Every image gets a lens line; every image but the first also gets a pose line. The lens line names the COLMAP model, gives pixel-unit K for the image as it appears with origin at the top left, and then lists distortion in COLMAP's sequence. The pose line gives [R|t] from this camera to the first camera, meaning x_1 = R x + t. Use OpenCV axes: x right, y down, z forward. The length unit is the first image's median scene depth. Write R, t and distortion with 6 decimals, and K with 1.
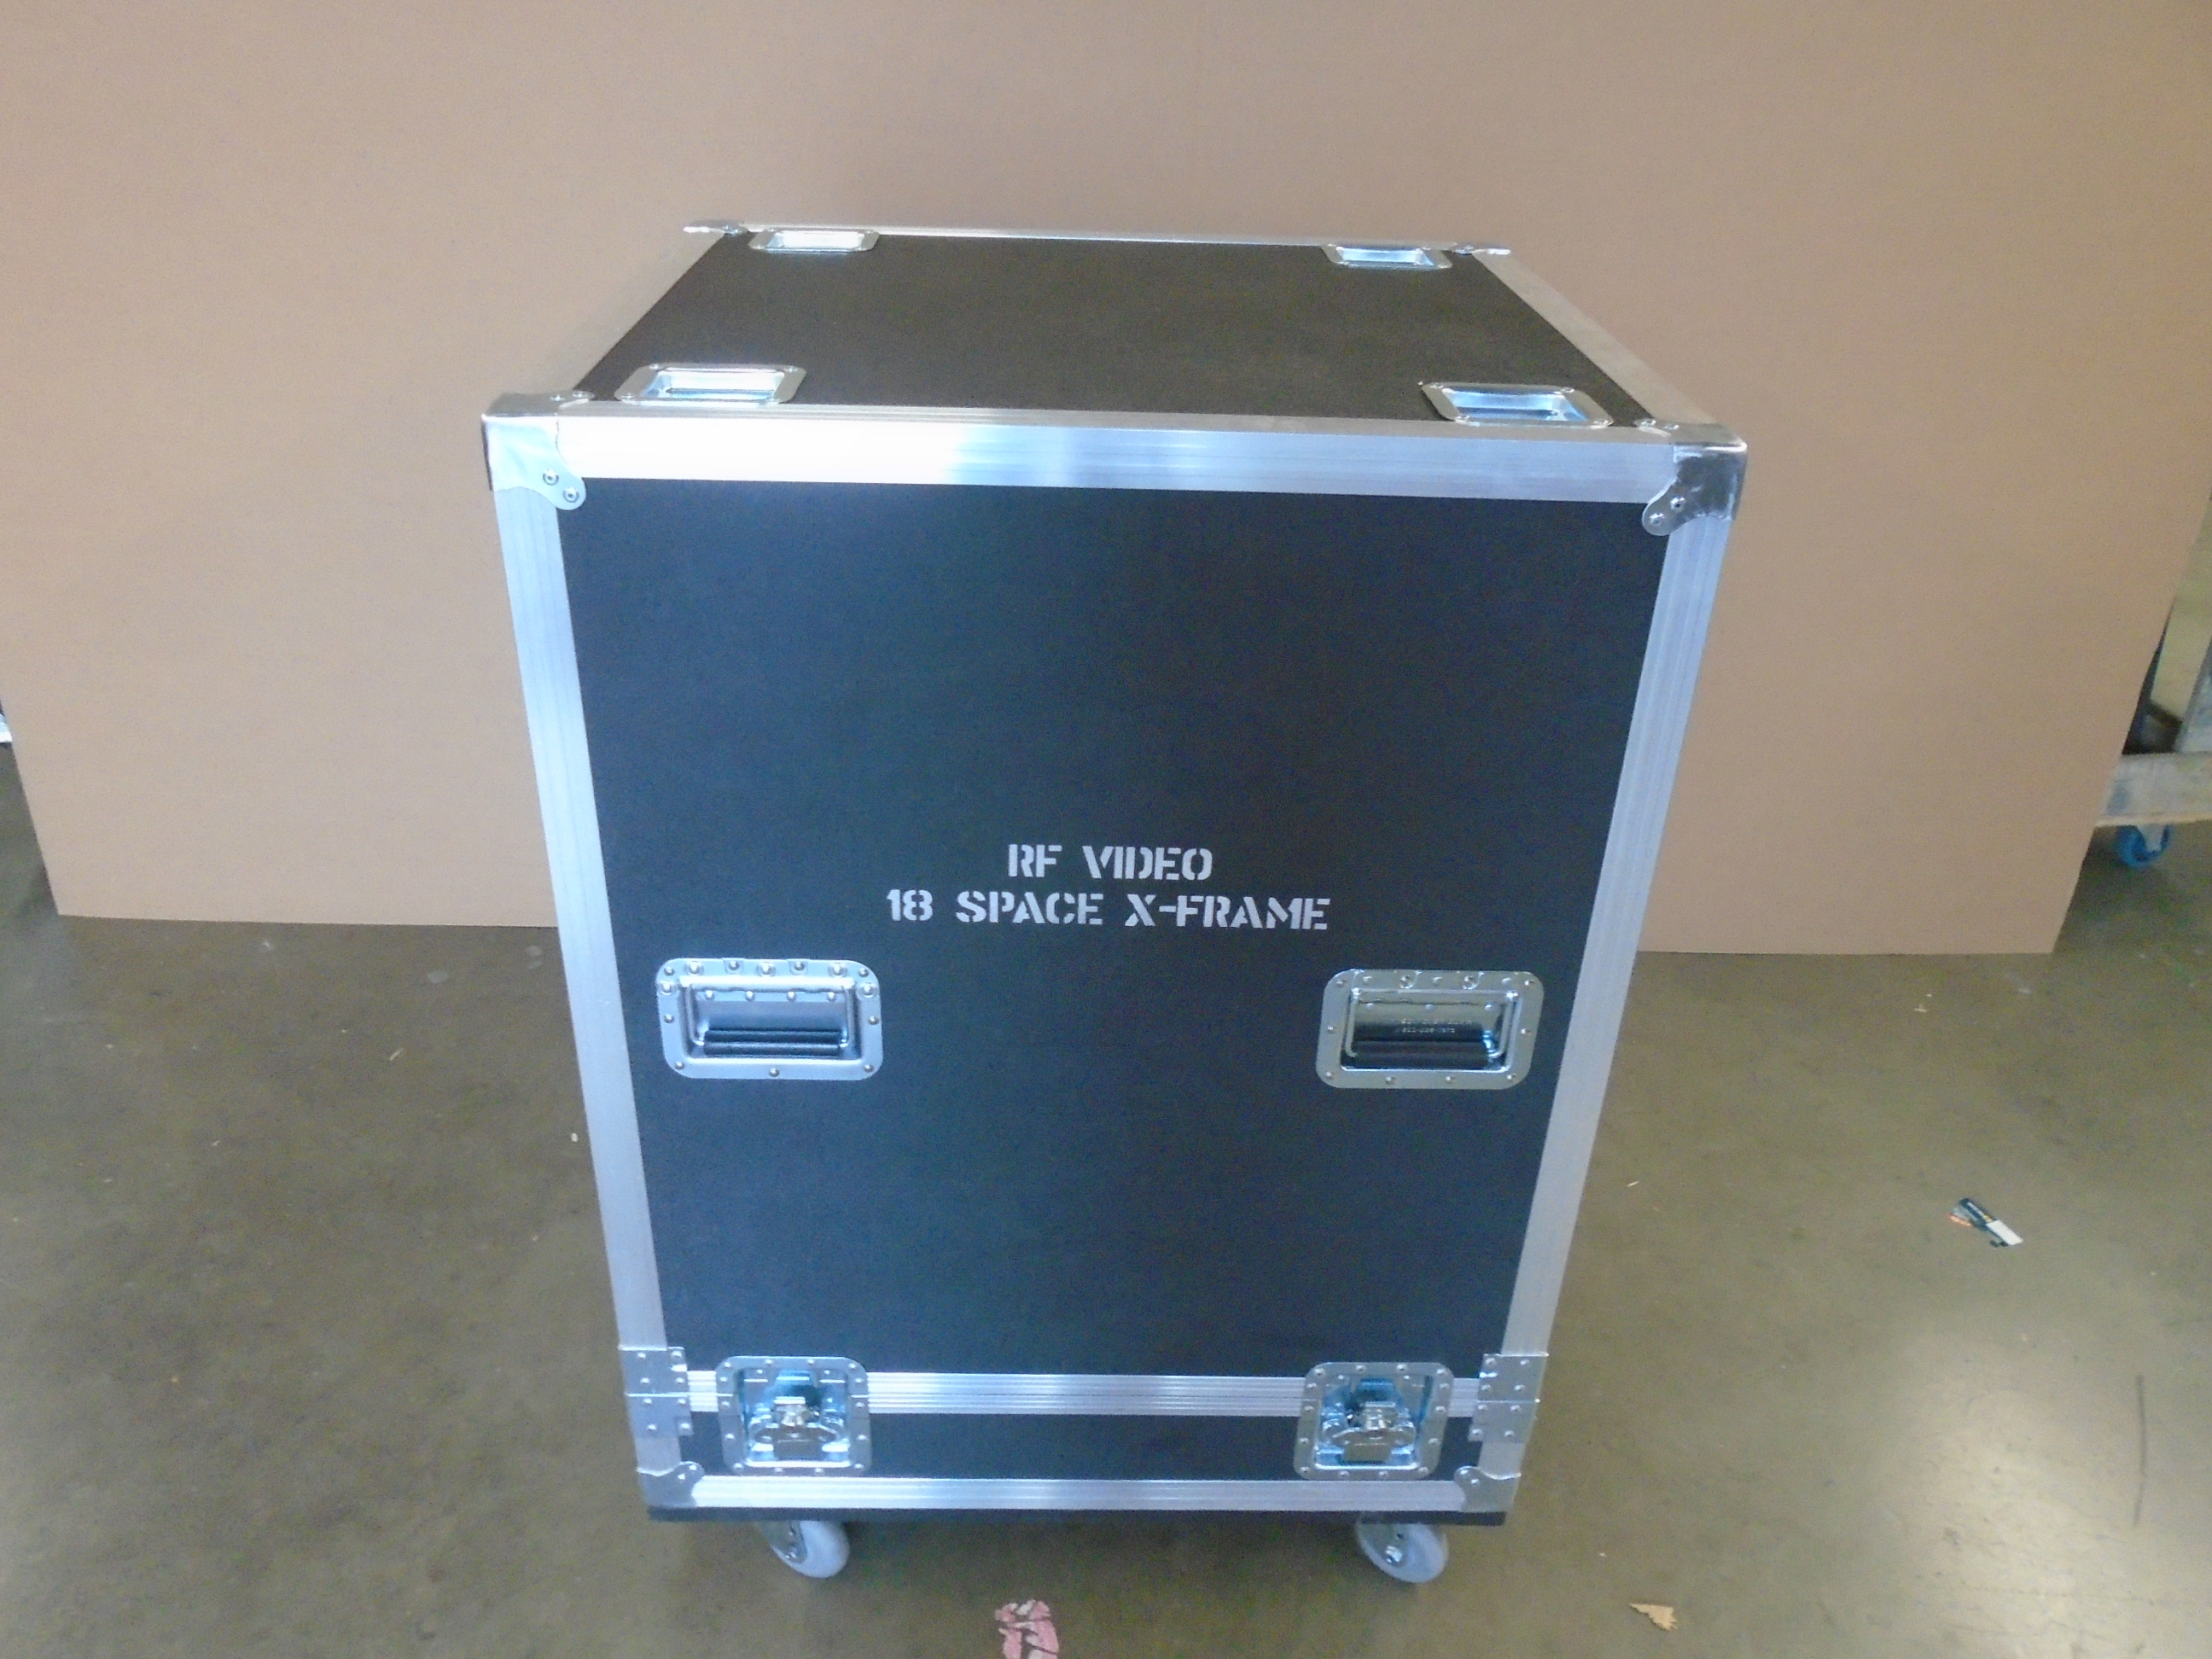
lens RADIAL K [[1673.0, 0, 1106.0], [0, 1673.0, 829.5], [0, 0, 1]] dist [-0.005033, -0.004474]
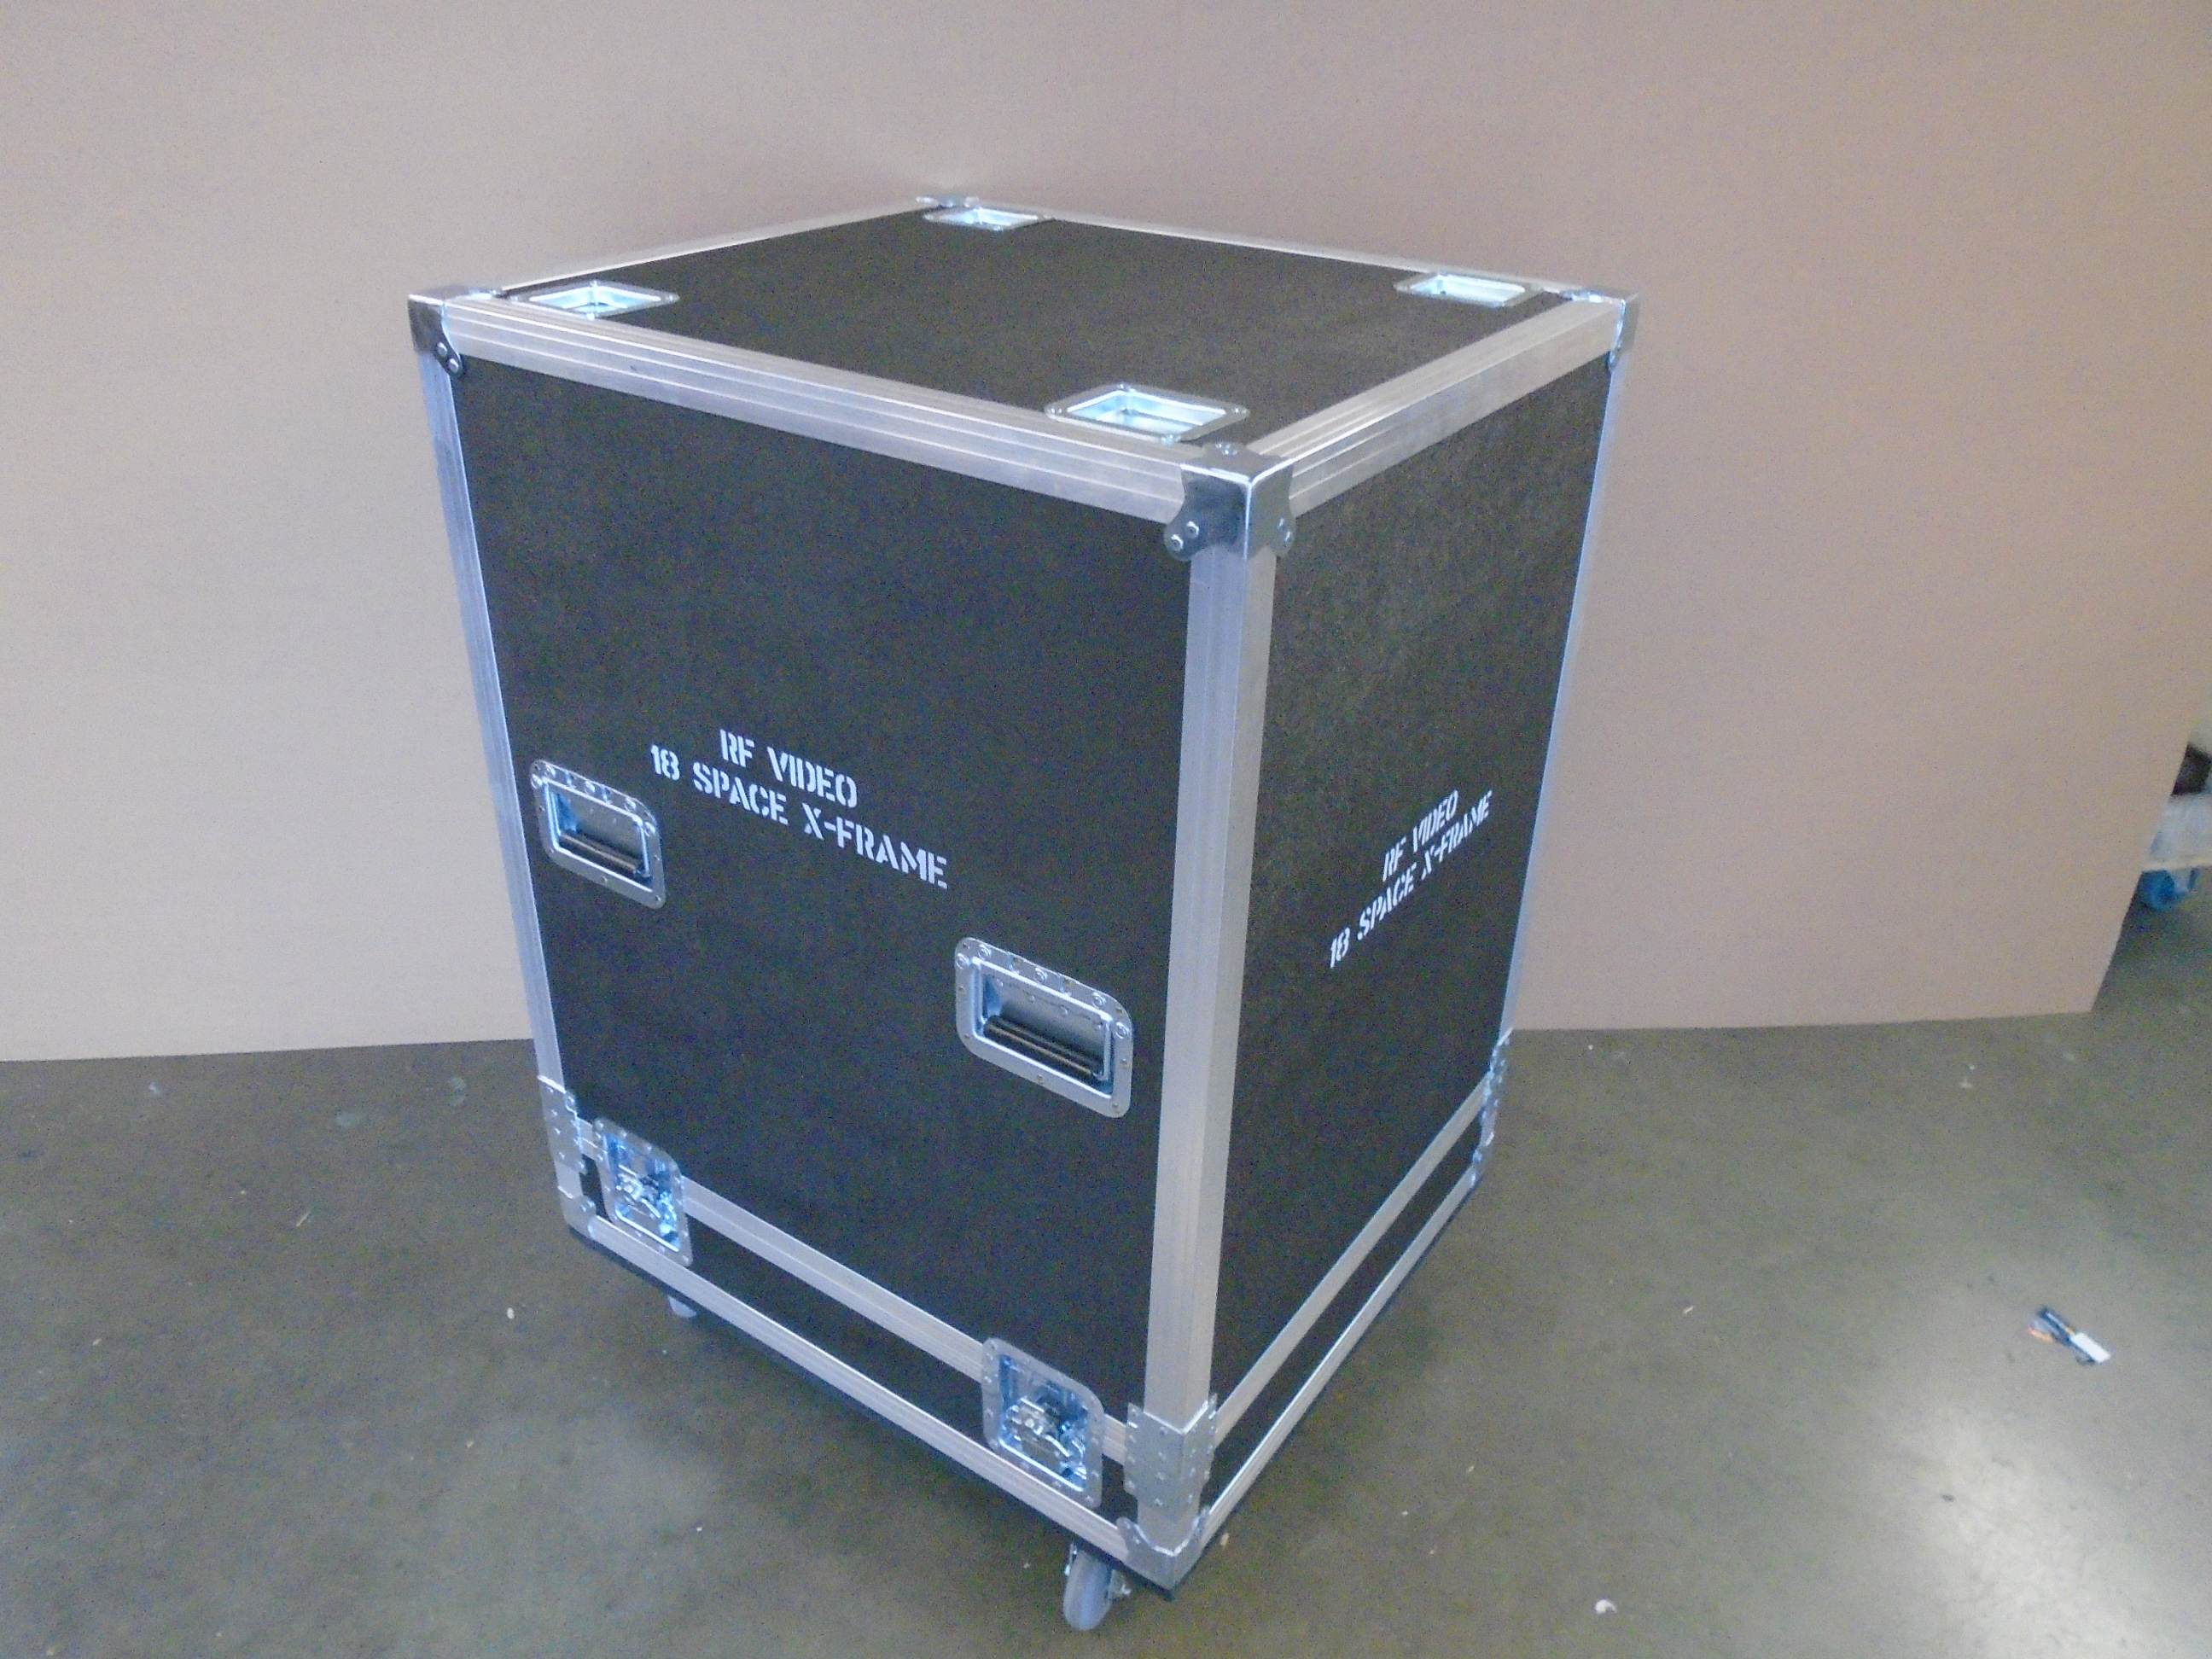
lens RADIAL K [[1673.0, 0, 1106.0], [0, 1673.0, 829.5], [0, 0, 1]] dist [-0.005033, -0.004474]
pose [[0.811422, 0.269688, -0.518520, 0.751134], [-0.282564, 0.957619, 0.055889, -0.062618], [0.511617, 0.101166, 0.853237, 0.163024]]
